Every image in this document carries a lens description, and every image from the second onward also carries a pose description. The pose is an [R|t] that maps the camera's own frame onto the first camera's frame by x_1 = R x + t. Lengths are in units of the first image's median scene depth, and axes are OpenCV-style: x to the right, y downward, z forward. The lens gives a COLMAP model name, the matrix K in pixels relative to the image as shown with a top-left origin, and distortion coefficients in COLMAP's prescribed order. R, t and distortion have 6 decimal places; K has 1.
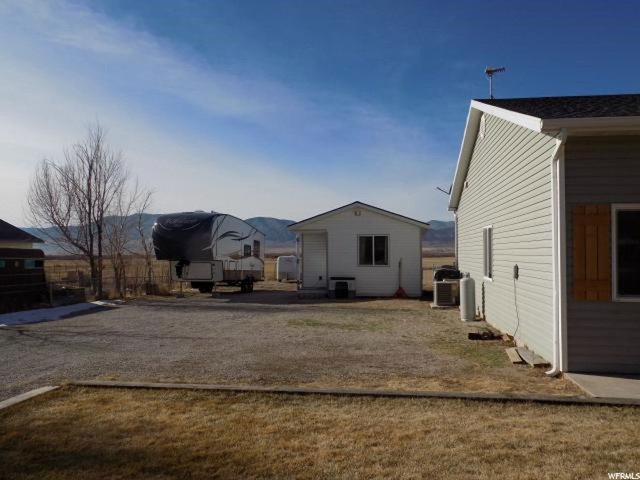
lens RADIAL K [[514.9, 0, 320.0], [0, 514.9, 240.0], [0, 0, 1]] dist [-0.046151, 0.069724]
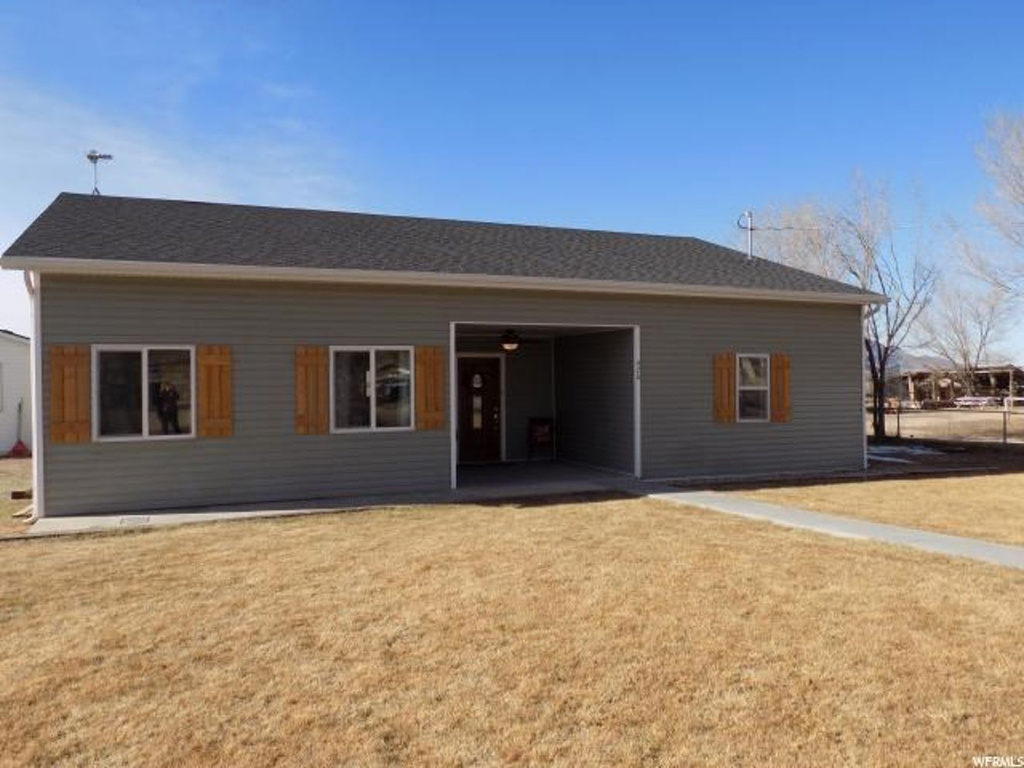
lens RADIAL K [[830.5, 0, 512.0], [0, 830.5, 384.0], [0, 0, 1]] dist [-0.034340, 0.068698]
pose [[0.854891, -0.014473, 0.518606, 0.142420], [0.000720, 0.999643, 0.026711, -0.011983], [-0.518807, -0.022461, 0.854596, -0.264066]]
